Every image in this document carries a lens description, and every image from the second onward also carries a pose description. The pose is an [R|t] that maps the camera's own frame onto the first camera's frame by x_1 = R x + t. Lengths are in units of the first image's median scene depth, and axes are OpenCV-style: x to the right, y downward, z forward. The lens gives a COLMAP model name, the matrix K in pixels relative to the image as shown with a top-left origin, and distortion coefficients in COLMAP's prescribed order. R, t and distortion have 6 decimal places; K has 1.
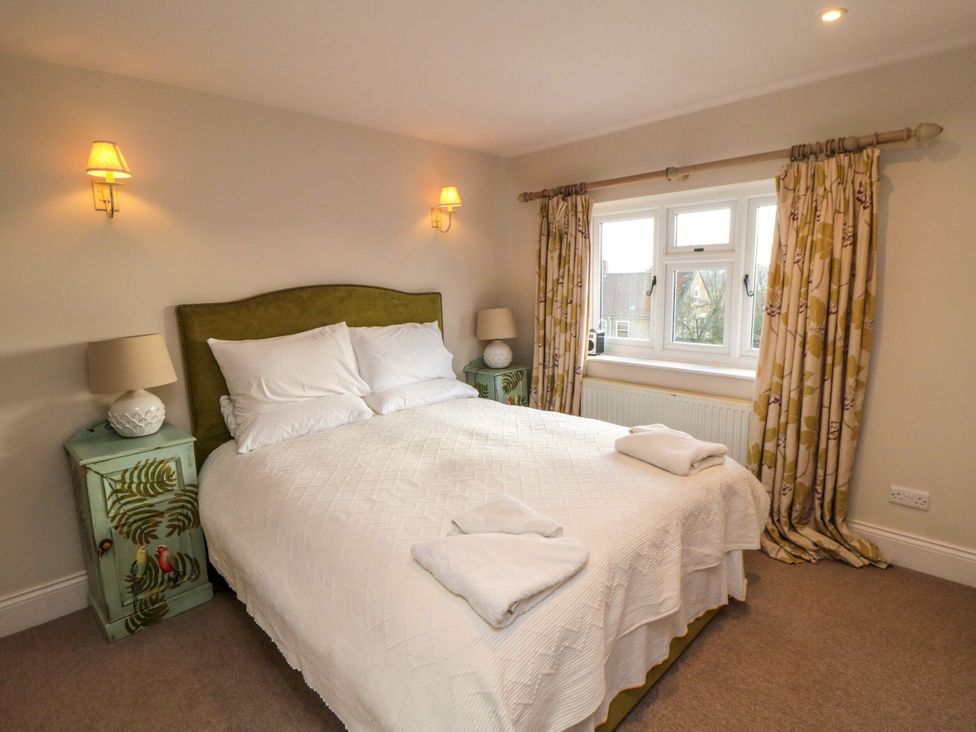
lens RADIAL K [[511.2, 0, 503.9], [0, 511.2, 363.5], [0, 0, 1]] dist [0.004859, -0.015738]
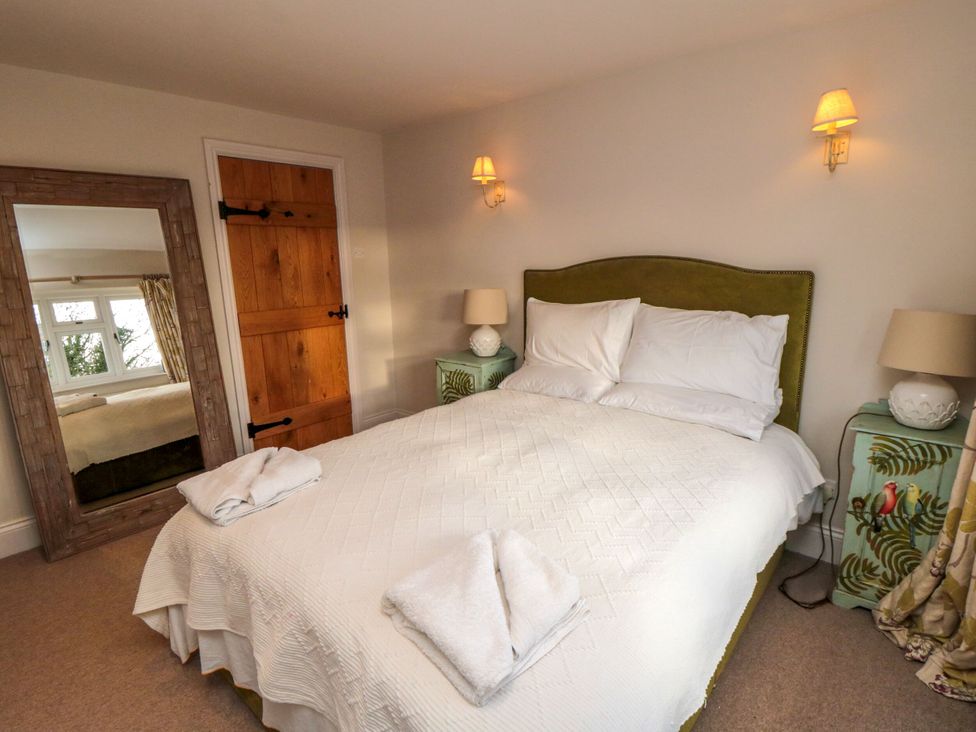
lens RADIAL K [[511.2, 0, 503.9], [0, 511.2, 363.5], [0, 0, 1]] dist [0.004859, -0.015738]
pose [[0.084082, 0.226898, -0.970282, 0.704606], [-0.154985, 0.964858, 0.212199, -0.155550], [0.984332, 0.132537, 0.116293, 0.847836]]
